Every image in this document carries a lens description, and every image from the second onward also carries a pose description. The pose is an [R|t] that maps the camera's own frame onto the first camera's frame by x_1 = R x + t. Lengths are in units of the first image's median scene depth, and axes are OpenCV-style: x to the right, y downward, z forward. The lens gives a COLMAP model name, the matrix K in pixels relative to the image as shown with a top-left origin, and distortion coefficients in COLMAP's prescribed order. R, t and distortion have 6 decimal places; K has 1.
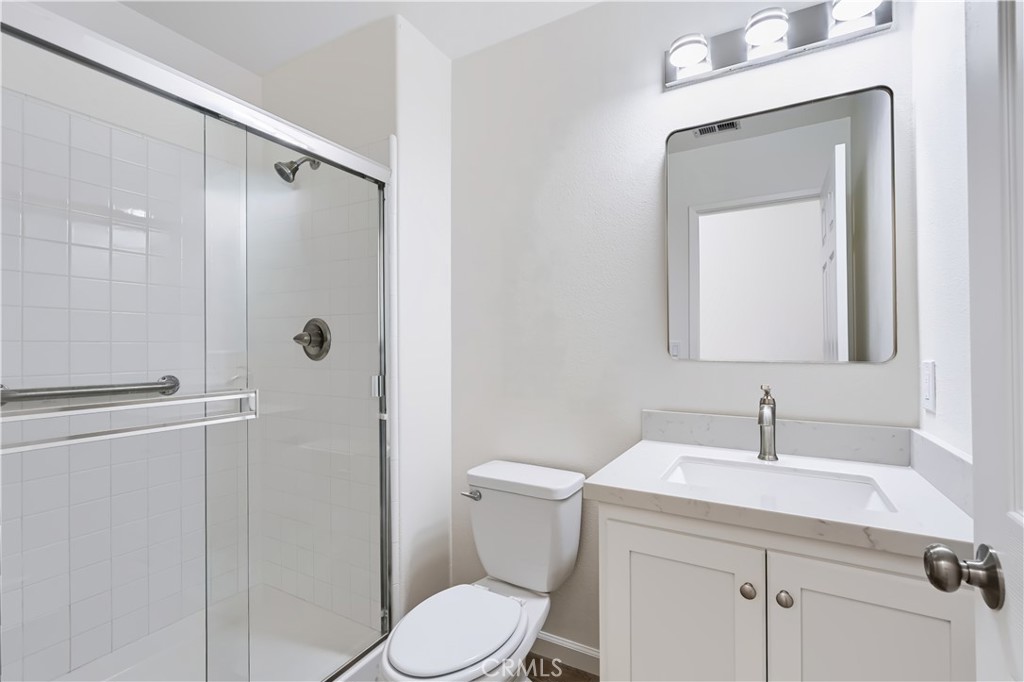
lens RADIAL K [[460.6, 0, 512.0], [0, 460.6, 341.0], [0, 0, 1]] dist [0.001210, -0.000060]
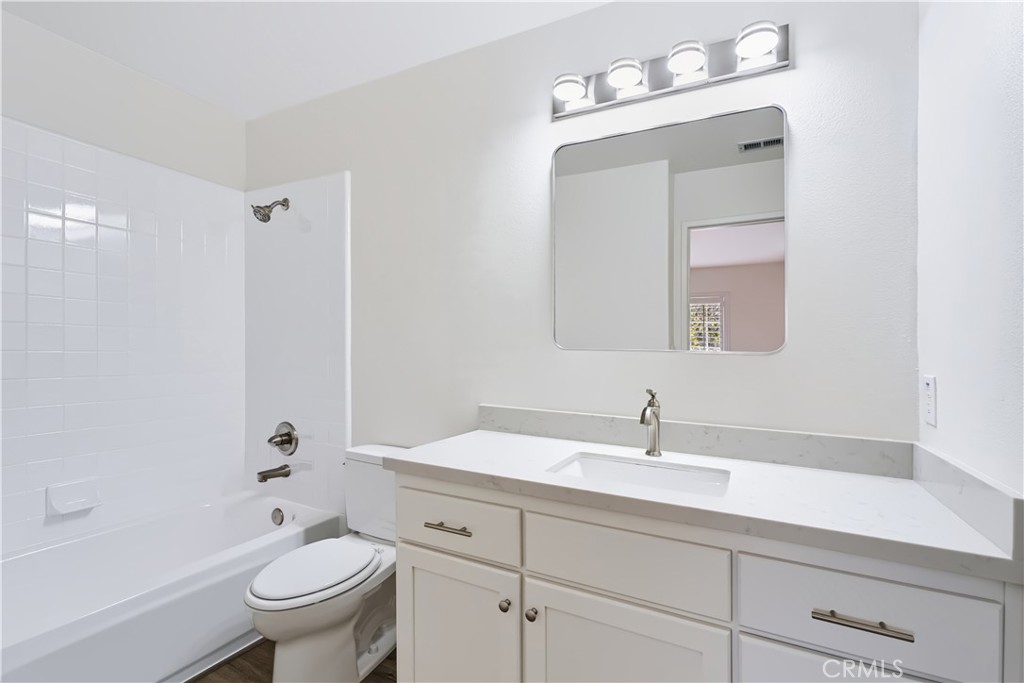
lens RADIAL K [[470.2, 0, 510.4], [0, 470.2, 349.2], [0, 0, 1]] dist [-0.038481, 0.000120]
pose [[0.999782, 0.014971, 0.014523, 0.178750], [-0.015080, 0.999859, 0.007389, 0.000117], [-0.014411, -0.007607, 0.999867, -0.101588]]
